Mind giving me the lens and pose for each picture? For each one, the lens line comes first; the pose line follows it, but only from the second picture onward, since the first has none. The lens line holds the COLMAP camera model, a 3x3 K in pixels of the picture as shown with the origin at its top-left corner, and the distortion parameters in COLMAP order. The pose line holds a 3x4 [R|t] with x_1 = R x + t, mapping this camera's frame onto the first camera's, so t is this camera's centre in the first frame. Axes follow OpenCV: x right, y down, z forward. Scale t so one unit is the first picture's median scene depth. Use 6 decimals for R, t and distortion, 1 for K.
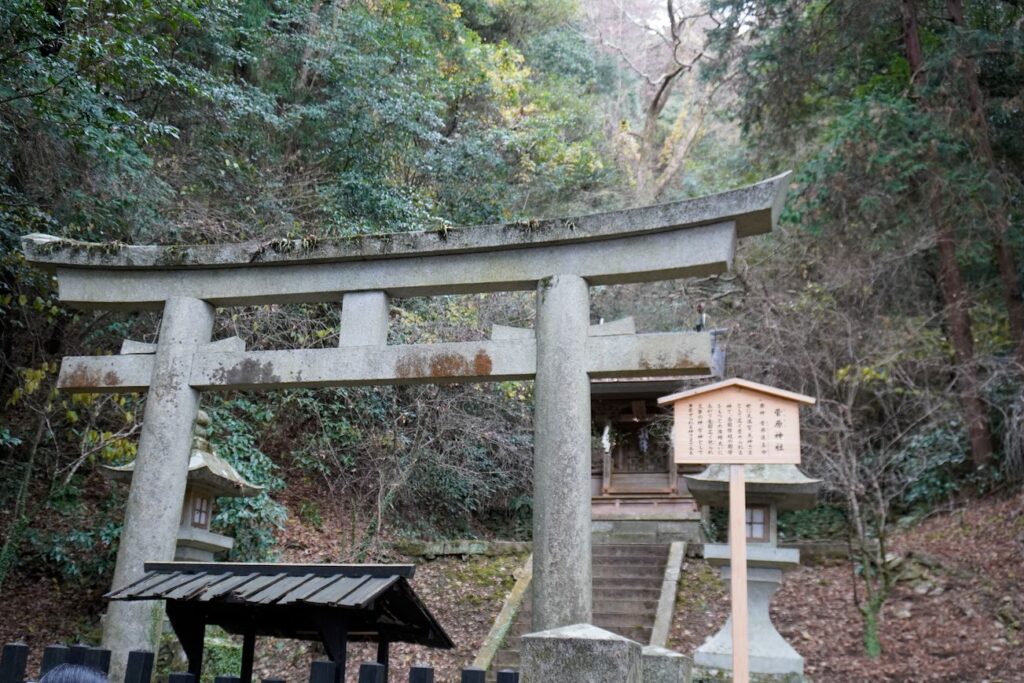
lens RADIAL K [[689.5, 0, 515.0], [0, 689.5, 333.0], [0, 0, 1]] dist [-0.034170, 0.003767]
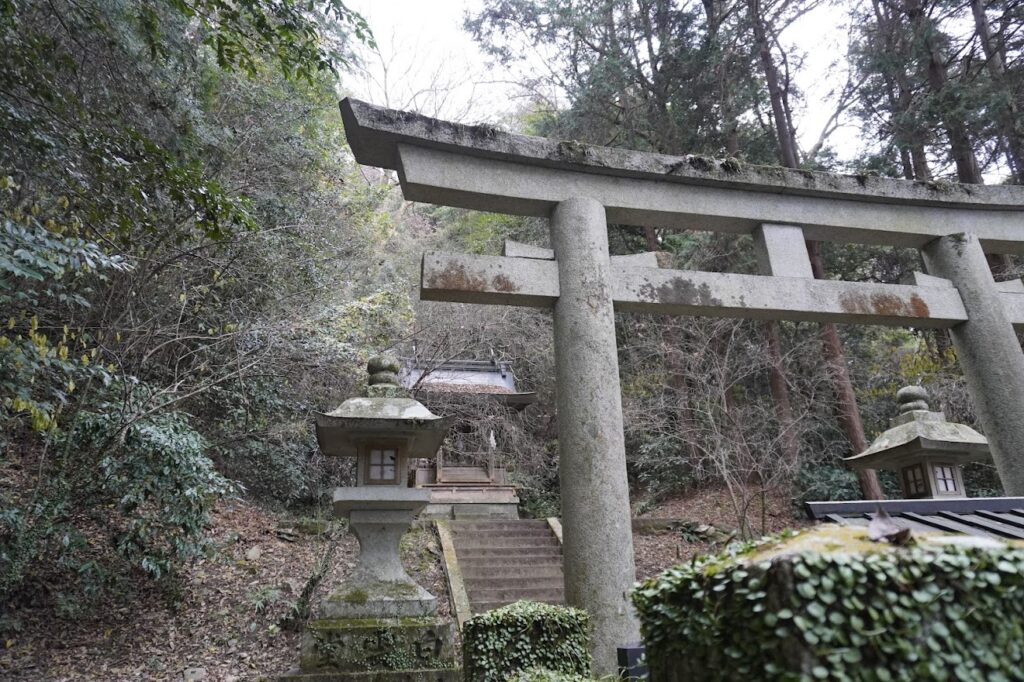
lens RADIAL K [[525.0, 0, 510.9], [0, 525.0, 322.0], [0, 0, 1]] dist [-0.035806, 0.000304]
pose [[0.948465, 0.101436, 0.300207, -0.783566], [-0.079269, 0.993210, -0.085152, 0.166917], [-0.306806, 0.056967, 0.950066, 0.436910]]
